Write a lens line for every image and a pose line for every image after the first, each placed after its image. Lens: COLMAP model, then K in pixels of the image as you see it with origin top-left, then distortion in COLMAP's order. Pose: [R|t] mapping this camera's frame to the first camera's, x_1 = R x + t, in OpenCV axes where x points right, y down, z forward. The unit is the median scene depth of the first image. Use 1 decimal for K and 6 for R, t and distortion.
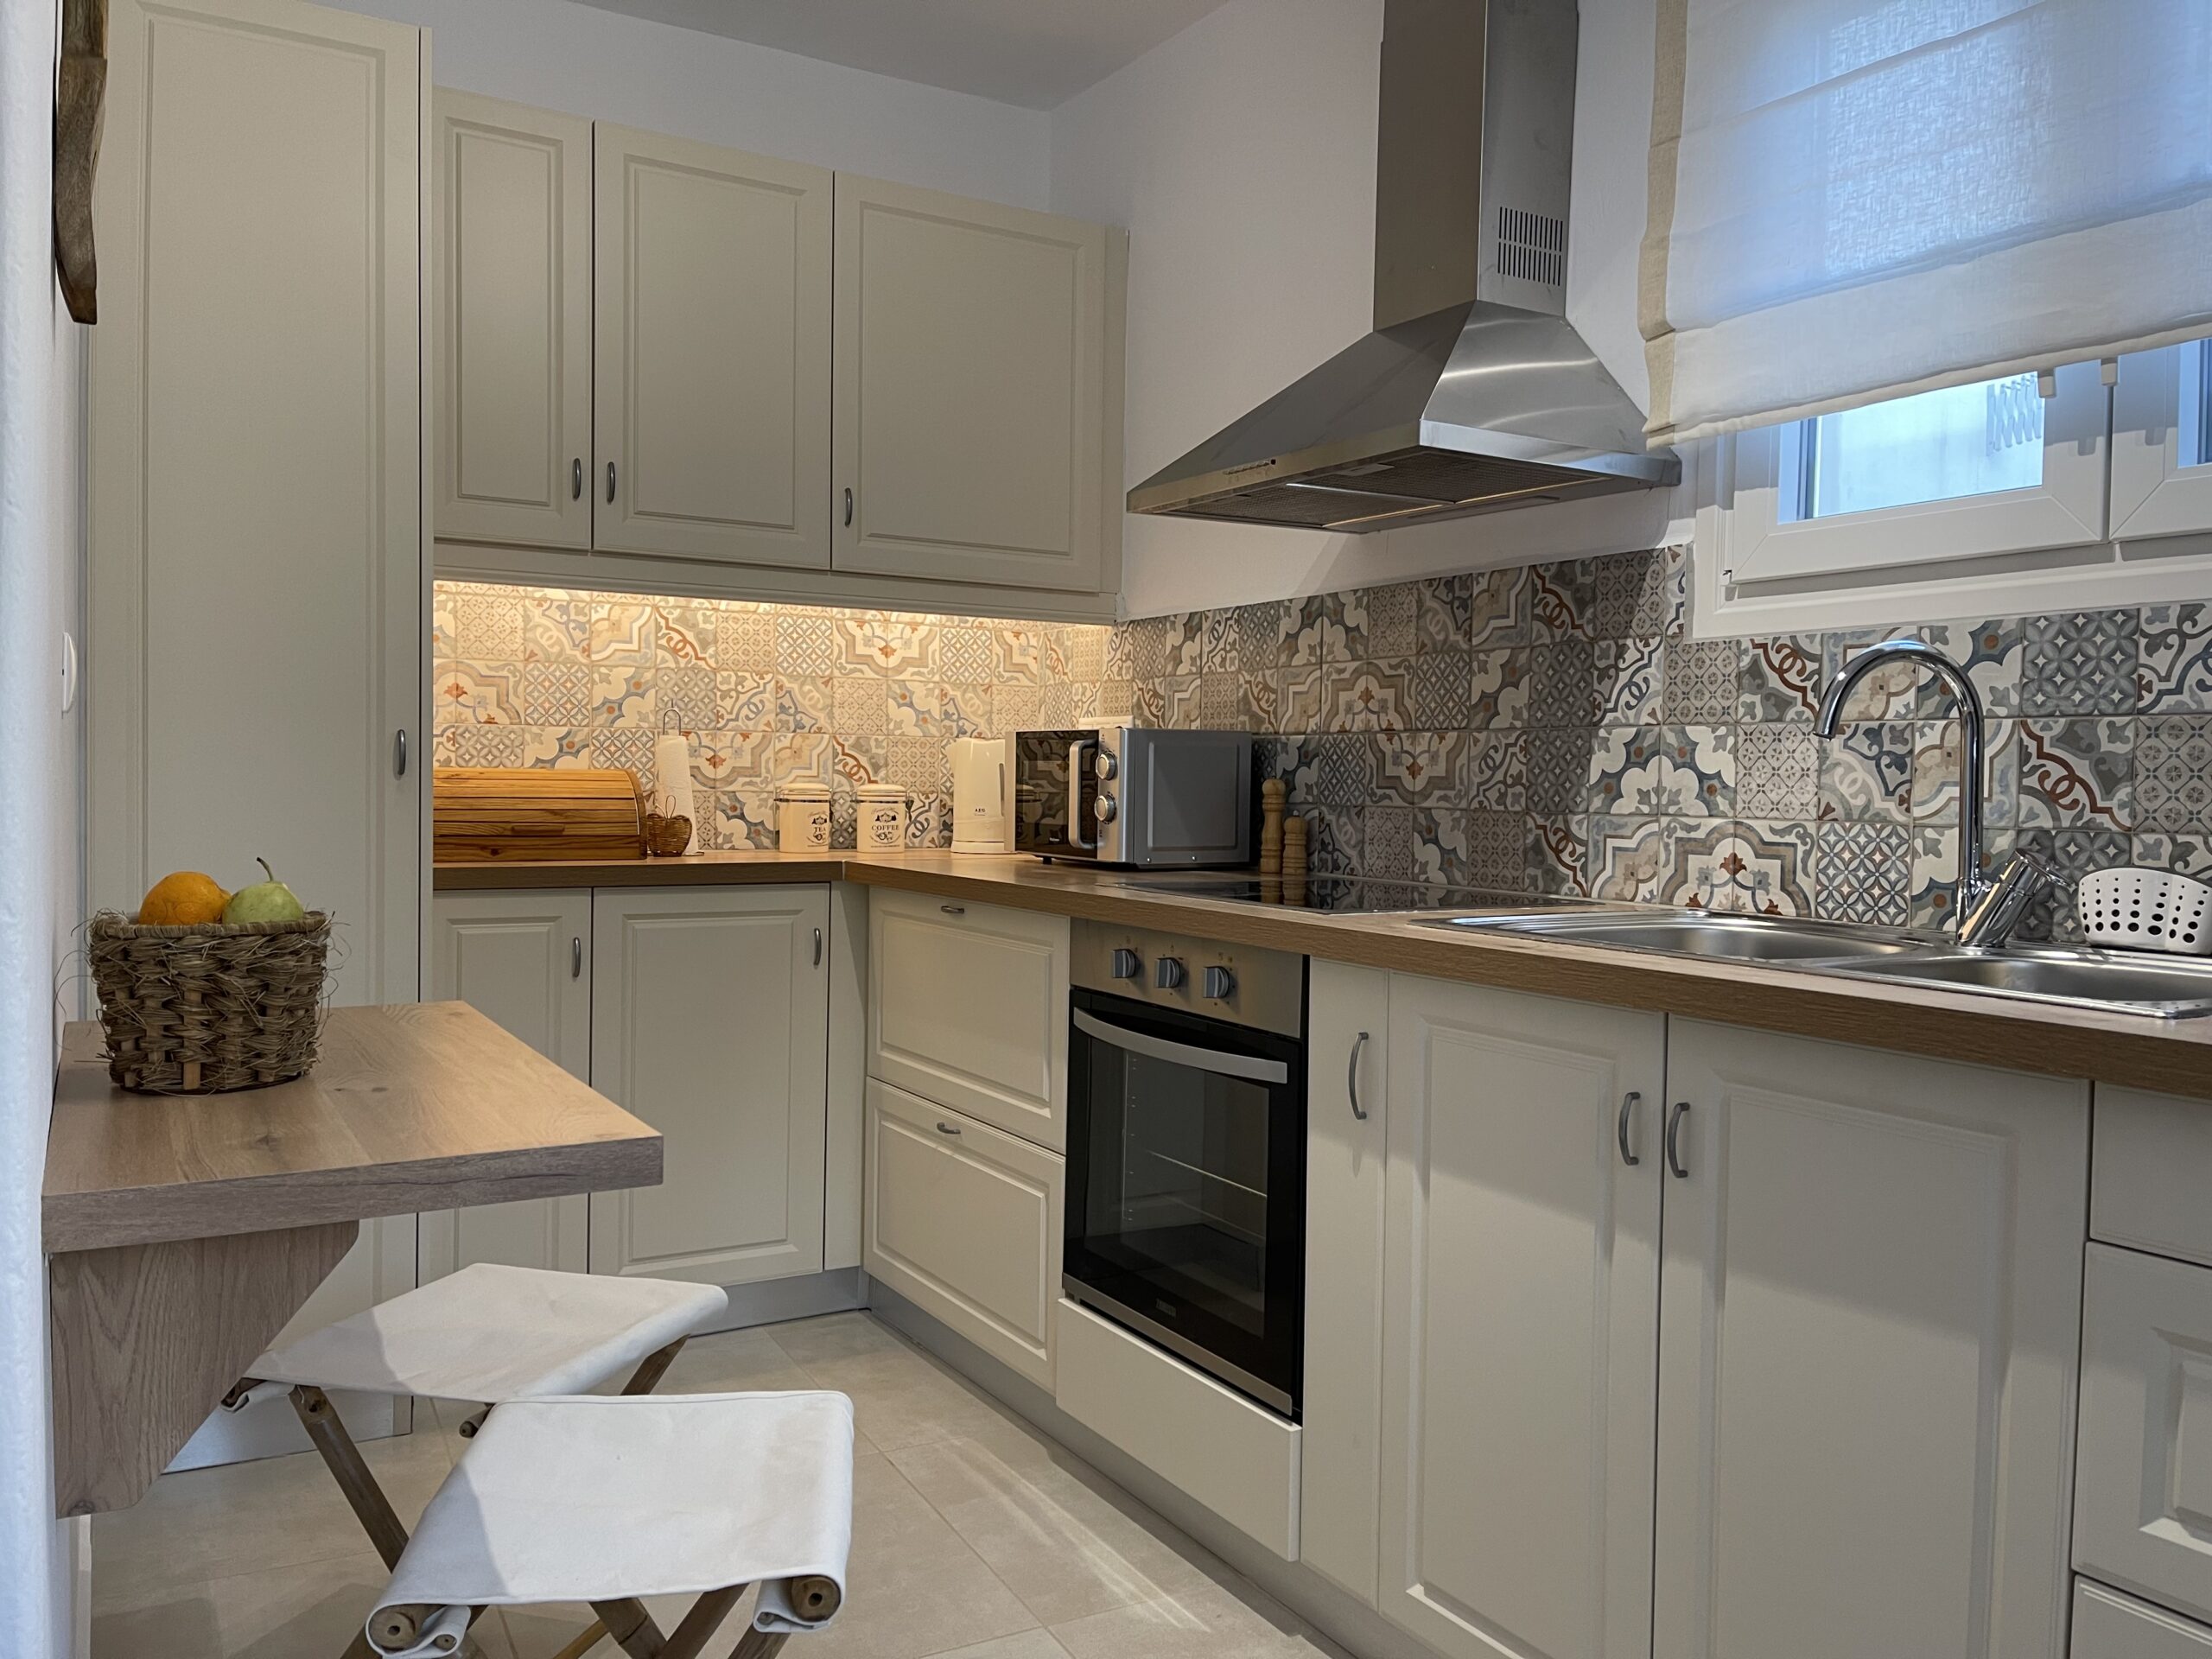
lens RADIAL K [[1672.1, 0, 1115.3], [0, 1672.1, 835.3], [0, 0, 1]] dist [0.067471, -0.090788]
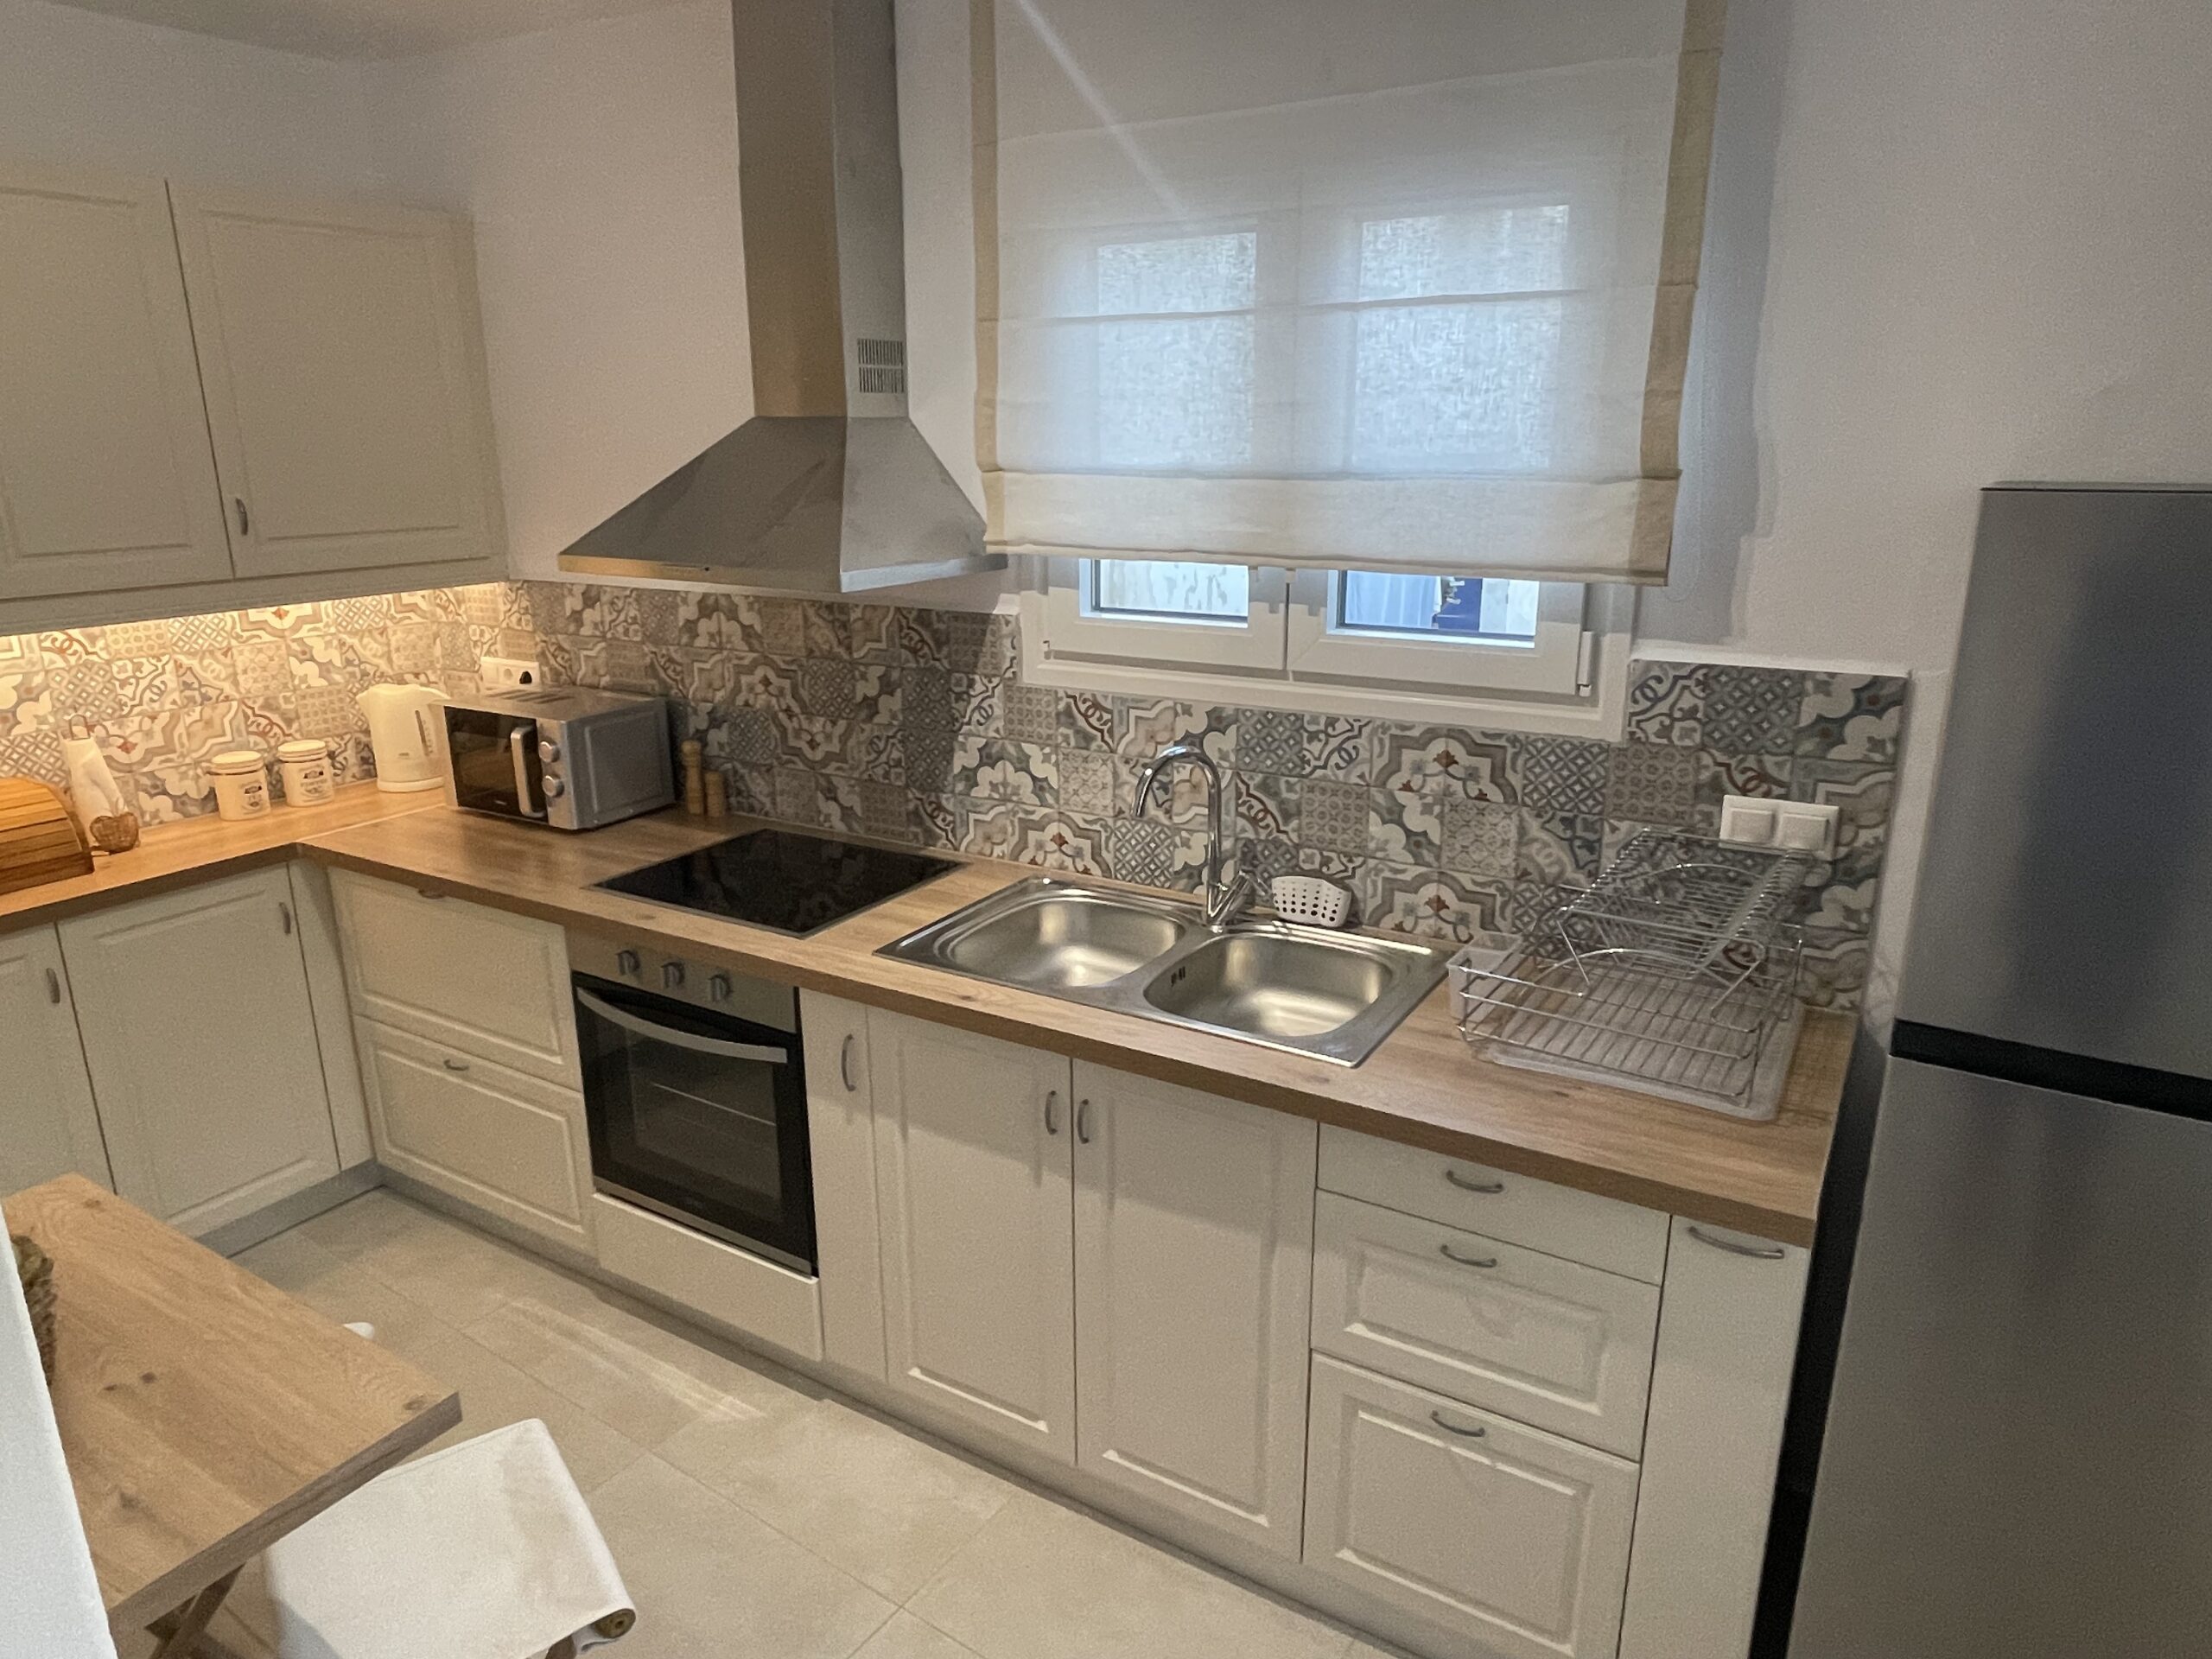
lens RADIAL K [[1382.4, 0, 1087.3], [0, 1382.4, 833.7], [0, 0, 1]] dist [0.022097, -0.043794]
pose [[0.889318, -0.150028, 0.431978, -0.121562], [0.038954, 0.966070, 0.255325, -0.270328], [-0.455627, -0.210238, 0.864988, -0.051880]]
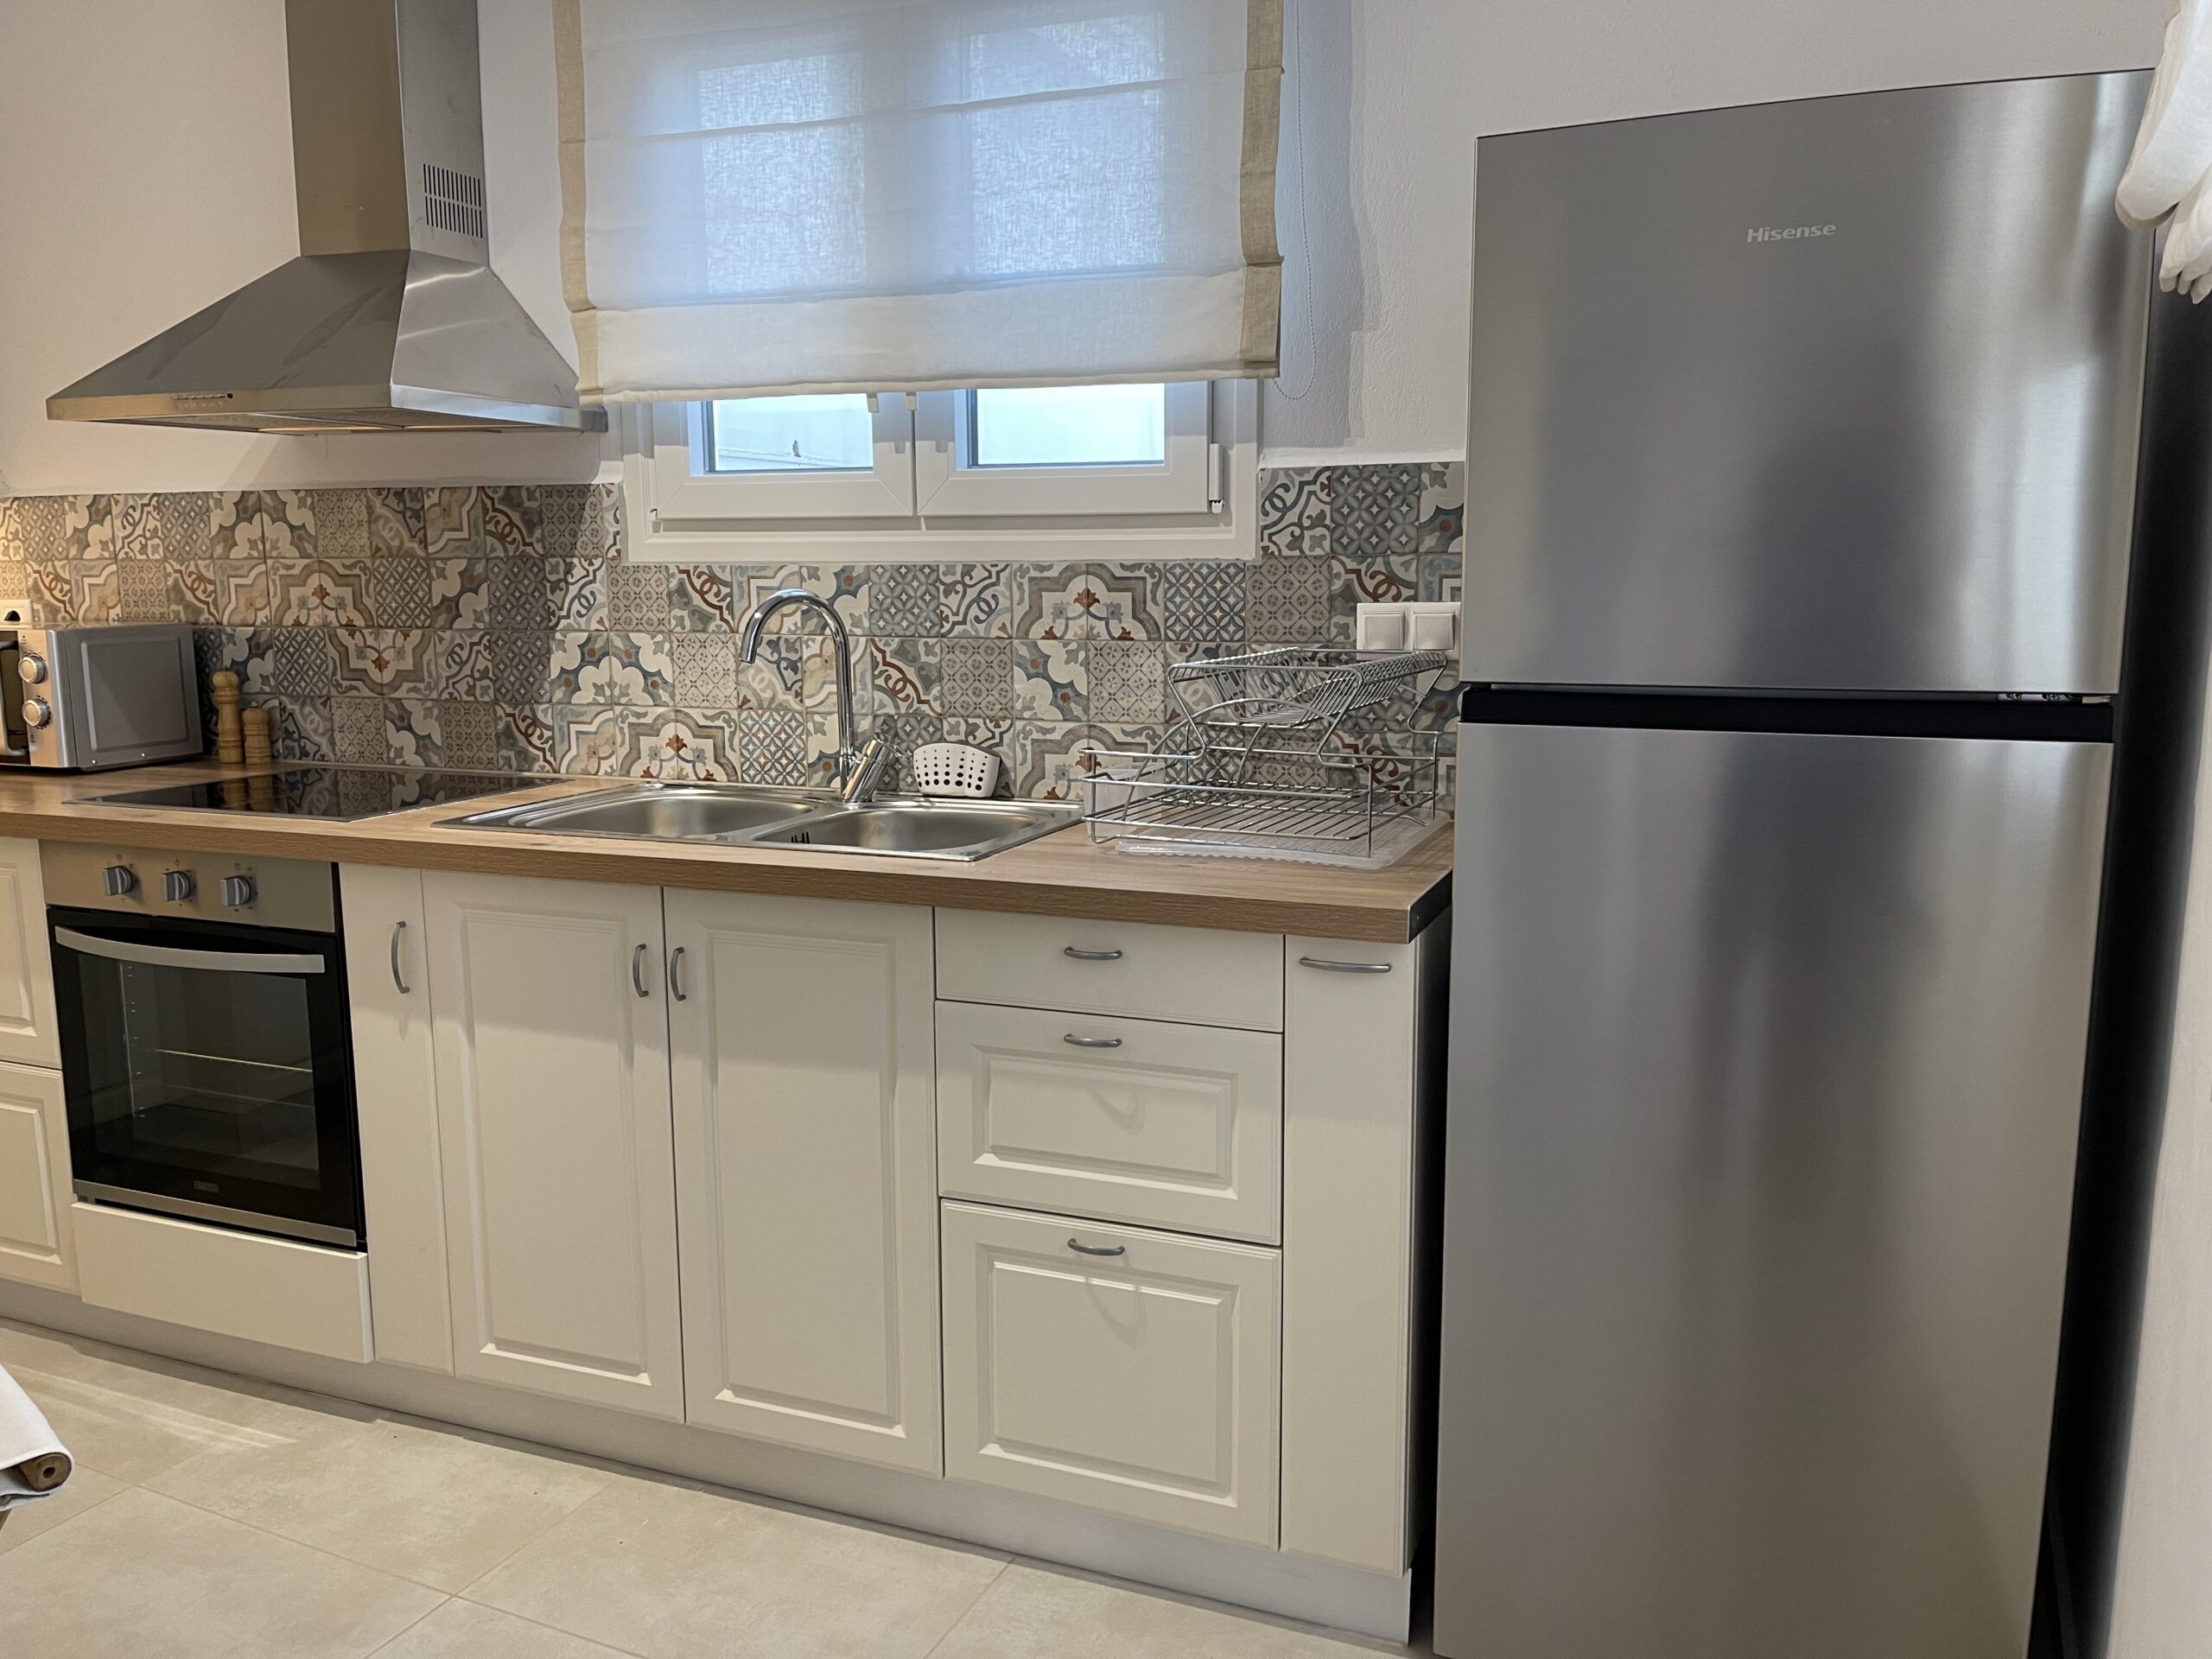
lens RADIAL K [[1672.1, 0, 1117.5], [0, 1672.1, 833.2], [0, 0, 1]] dist [0.067471, -0.090788]
pose [[0.794533, -0.114469, 0.596334, -0.123415], [0.037629, 0.989465, 0.139797, -0.073960], [-0.606054, -0.088634, 0.790470, -0.197218]]
